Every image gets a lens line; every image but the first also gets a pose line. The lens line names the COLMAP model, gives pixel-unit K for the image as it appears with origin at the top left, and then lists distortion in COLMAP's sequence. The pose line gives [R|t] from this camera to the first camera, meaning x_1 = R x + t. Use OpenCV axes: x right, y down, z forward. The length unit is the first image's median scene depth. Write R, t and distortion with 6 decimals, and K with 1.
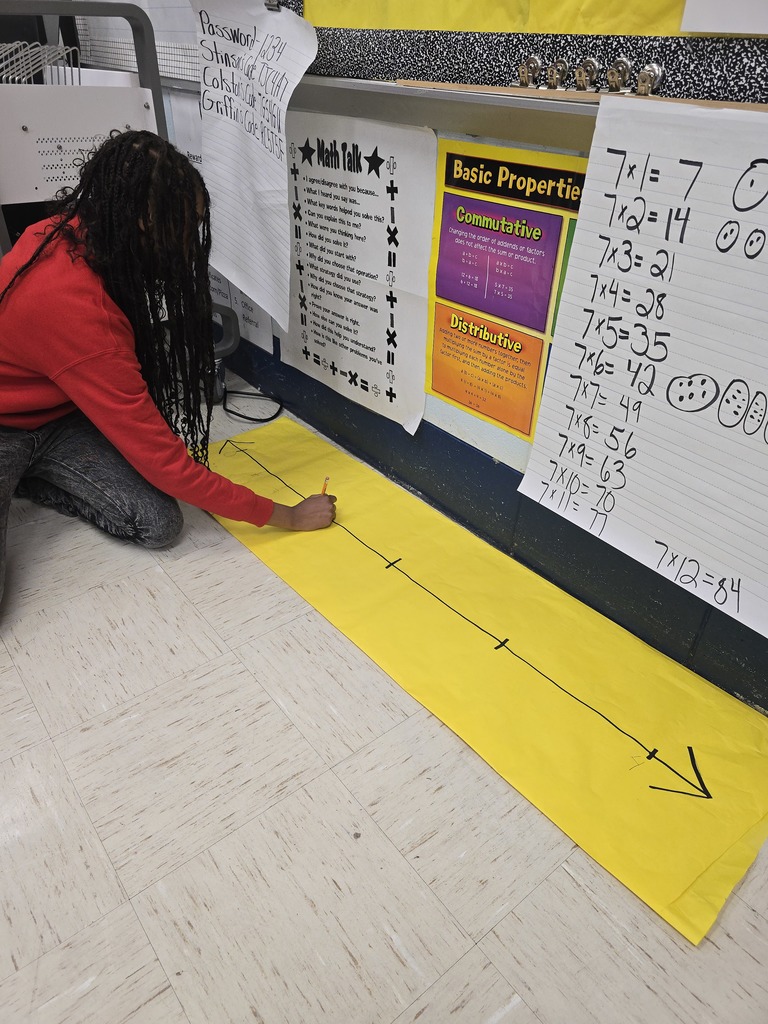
lens RADIAL K [[699.6, 0, 385.5], [0, 699.6, 517.7], [0, 0, 1]] dist [0.058671, -0.051174]
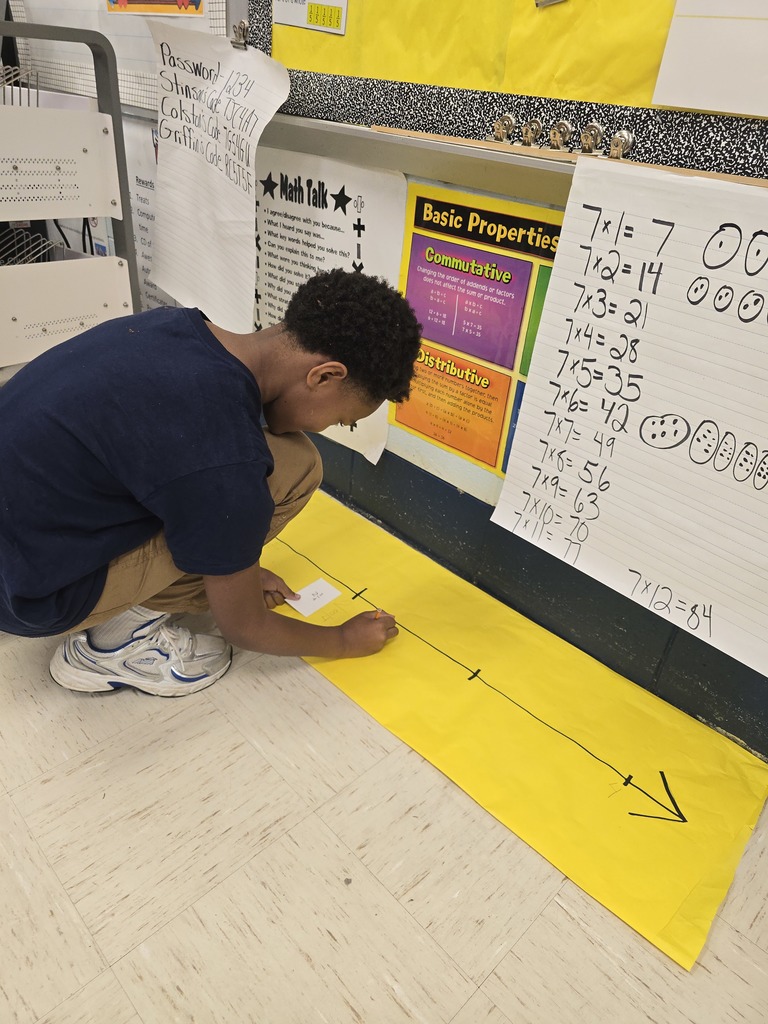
lens RADIAL K [[706.9, 0, 385.2], [0, 706.9, 500.5], [0, 0, 1]] dist [0.054758, -0.052549]
pose [[0.992819, 0.002366, 0.119601, -0.088202], [0.004503, 0.998357, -0.057131, -0.011591], [-0.119539, 0.057260, 0.991177, -0.004278]]
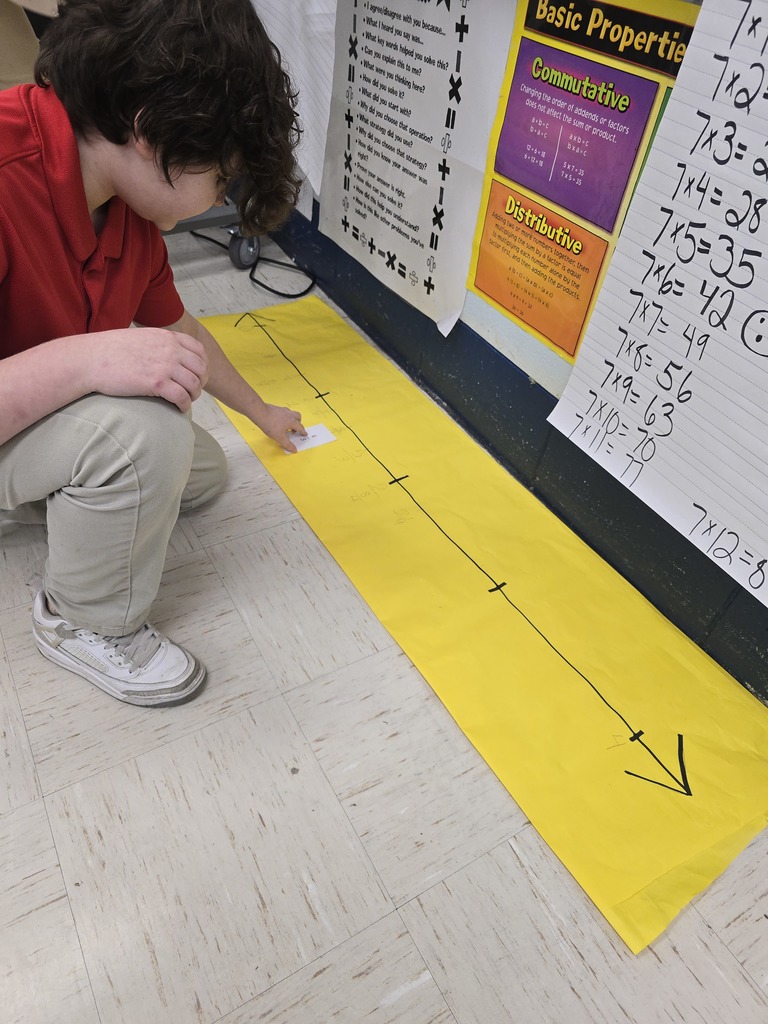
lens RADIAL K [[705.8, 0, 385.9], [0, 705.8, 517.6], [0, 0, 1]] dist [0.049244, -0.049054]
pose [[0.986822, 0.153263, -0.051901, 0.061086], [-0.143901, 0.977901, 0.151664, -0.026513], [0.073998, -0.142196, 0.987069, 0.113109]]
